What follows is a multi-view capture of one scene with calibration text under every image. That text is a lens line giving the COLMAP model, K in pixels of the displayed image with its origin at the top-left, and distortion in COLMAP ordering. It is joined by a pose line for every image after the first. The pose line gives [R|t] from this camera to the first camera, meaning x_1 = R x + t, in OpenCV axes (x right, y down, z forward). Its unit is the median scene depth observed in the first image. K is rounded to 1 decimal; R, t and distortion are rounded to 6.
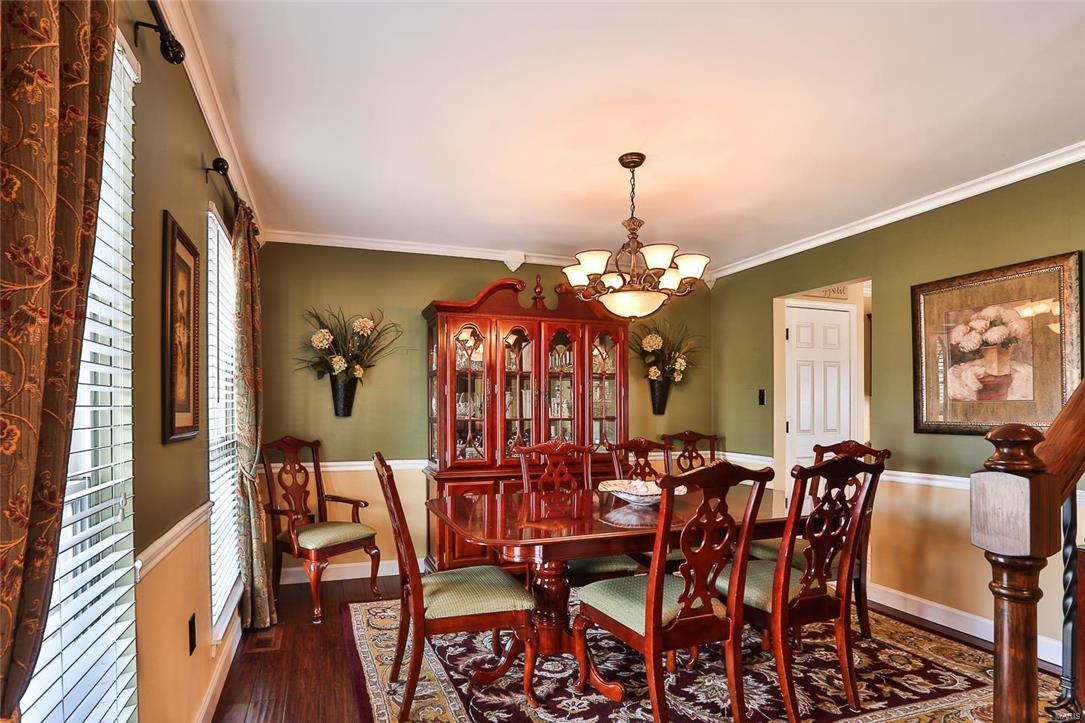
lens RADIAL K [[537.3, 0, 546.4], [0, 537.3, 385.1], [0, 0, 1]] dist [-0.058045, 0.022972]
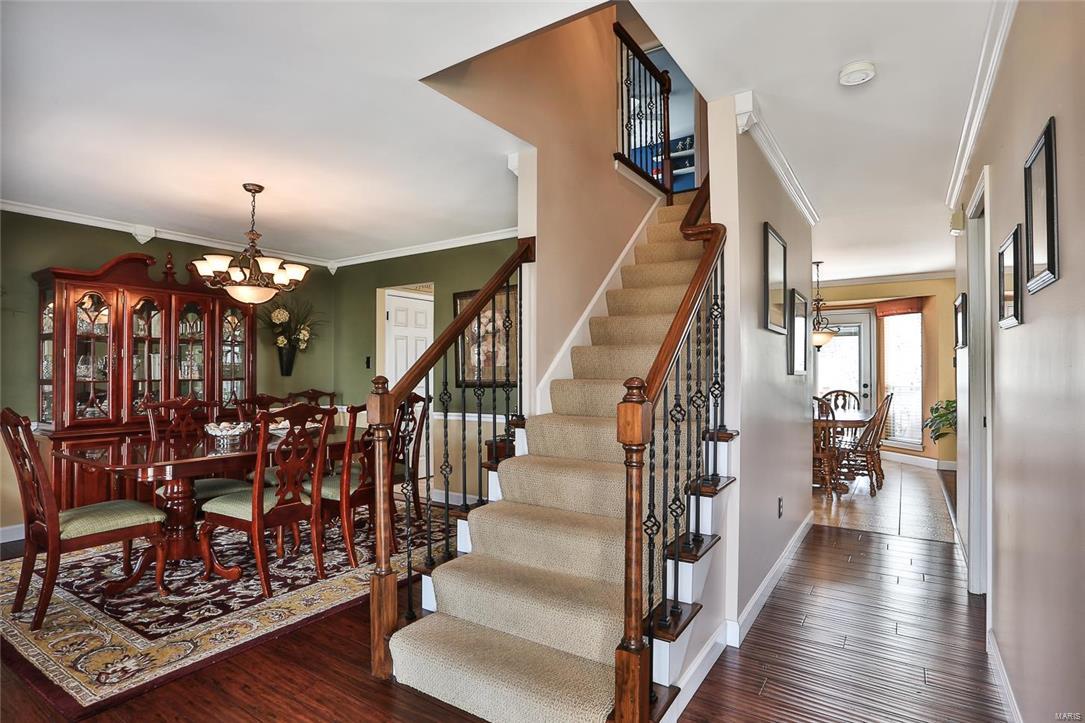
lens RADIAL K [[544.1, 0, 542.4], [0, 544.1, 364.4], [0, 0, 1]] dist [-0.056848, 0.019020]
pose [[0.824119, 0.007988, 0.566360, 0.001459], [-0.025418, 0.999415, 0.022892, -0.016046], [-0.565845, -0.033261, 0.823840, -0.389678]]
